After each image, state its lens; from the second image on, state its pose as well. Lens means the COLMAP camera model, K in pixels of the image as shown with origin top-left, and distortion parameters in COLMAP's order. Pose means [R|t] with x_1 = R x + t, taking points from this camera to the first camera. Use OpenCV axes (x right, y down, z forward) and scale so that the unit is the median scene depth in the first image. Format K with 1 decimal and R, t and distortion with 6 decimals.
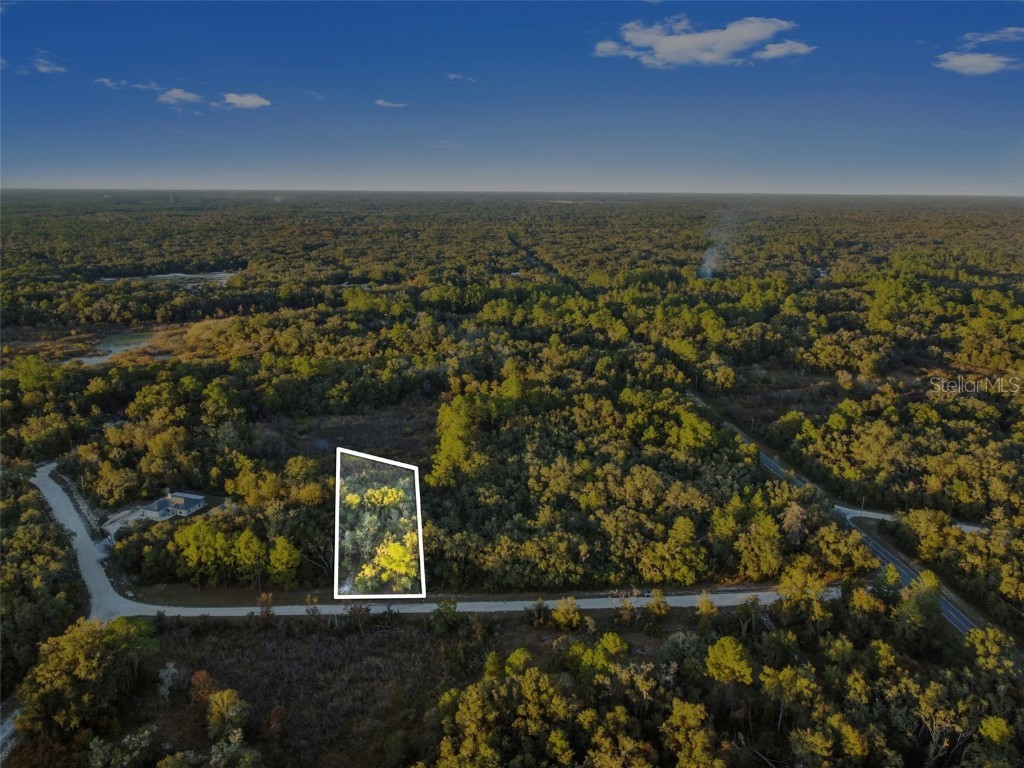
lens RADIAL K [[774.1, 0, 508.1], [0, 774.1, 383.0], [0, 0, 1]] dist [-0.000184, -0.005153]
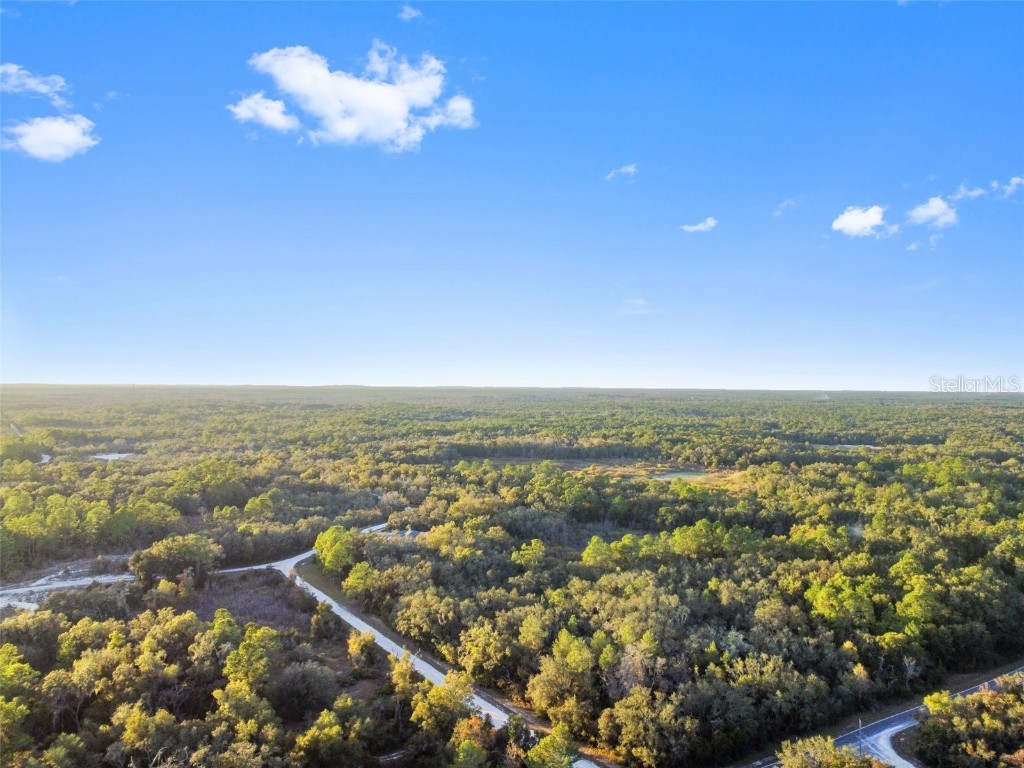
lens RADIAL K [[774.1, 0, 508.1], [0, 774.1, 383.0], [0, 0, 1]] dist [-0.000184, -0.005153]
pose [[0.497192, -0.003794, -0.867632, 0.426756], [-0.216405, 0.967845, -0.128242, 0.018156], [0.840219, 0.251521, 0.480384, 0.227766]]
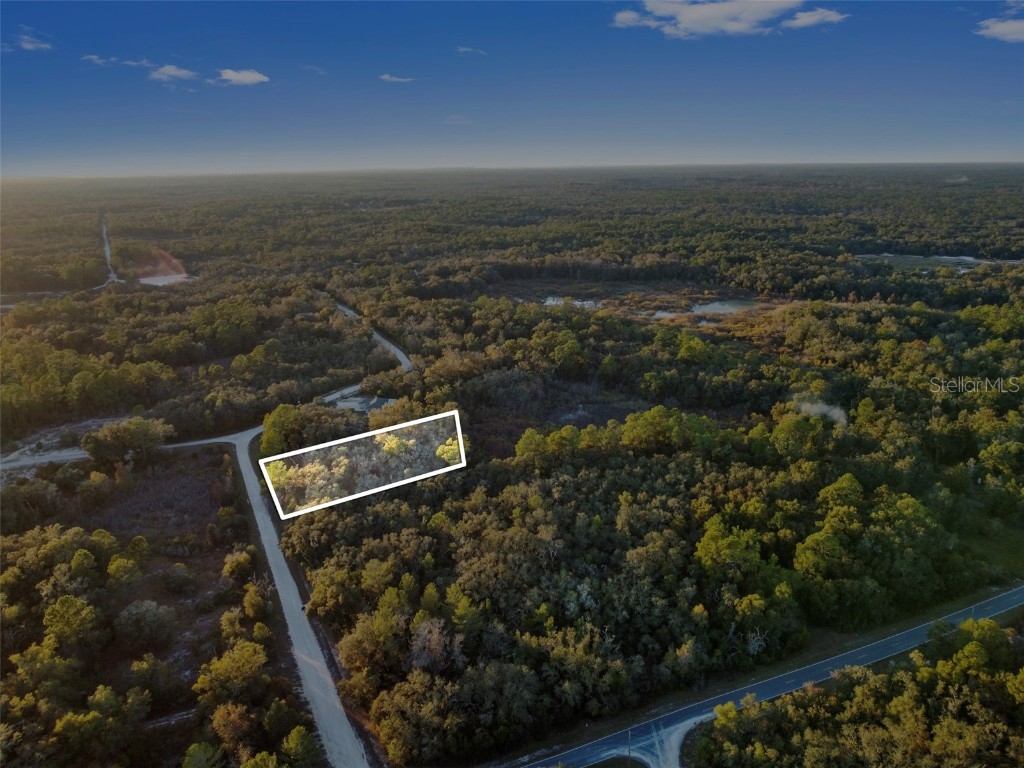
lens RADIAL K [[774.1, 0, 508.1], [0, 774.1, 383.0], [0, 0, 1]] dist [-0.000184, -0.005153]
pose [[0.371006, 0.245723, -0.895530, 0.440516], [-0.216440, 0.960678, 0.173931, -0.084290], [0.903055, 0.129300, 0.409601, 0.343463]]
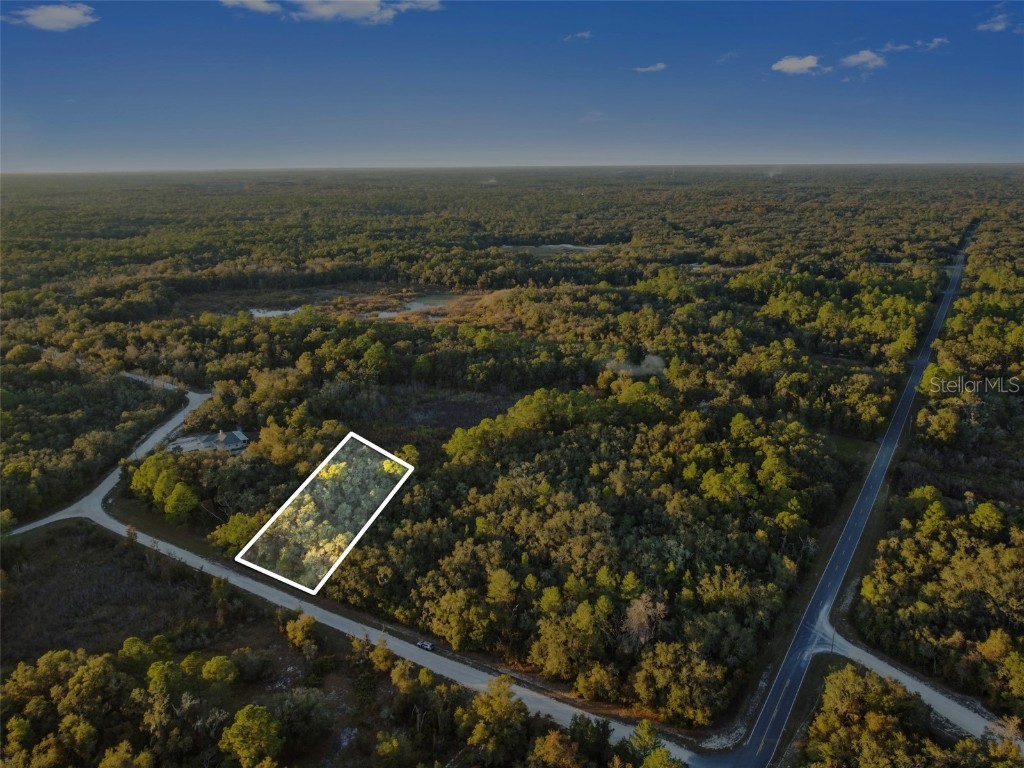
lens RADIAL K [[774.1, 0, 508.1], [0, 774.1, 383.0], [0, 0, 1]] dist [-0.000184, -0.005153]
pose [[0.809842, 0.149314, -0.567328, 0.298778], [-0.131760, 0.988655, 0.072119, -0.036897], [0.571660, 0.016346, 0.820328, 0.149314]]
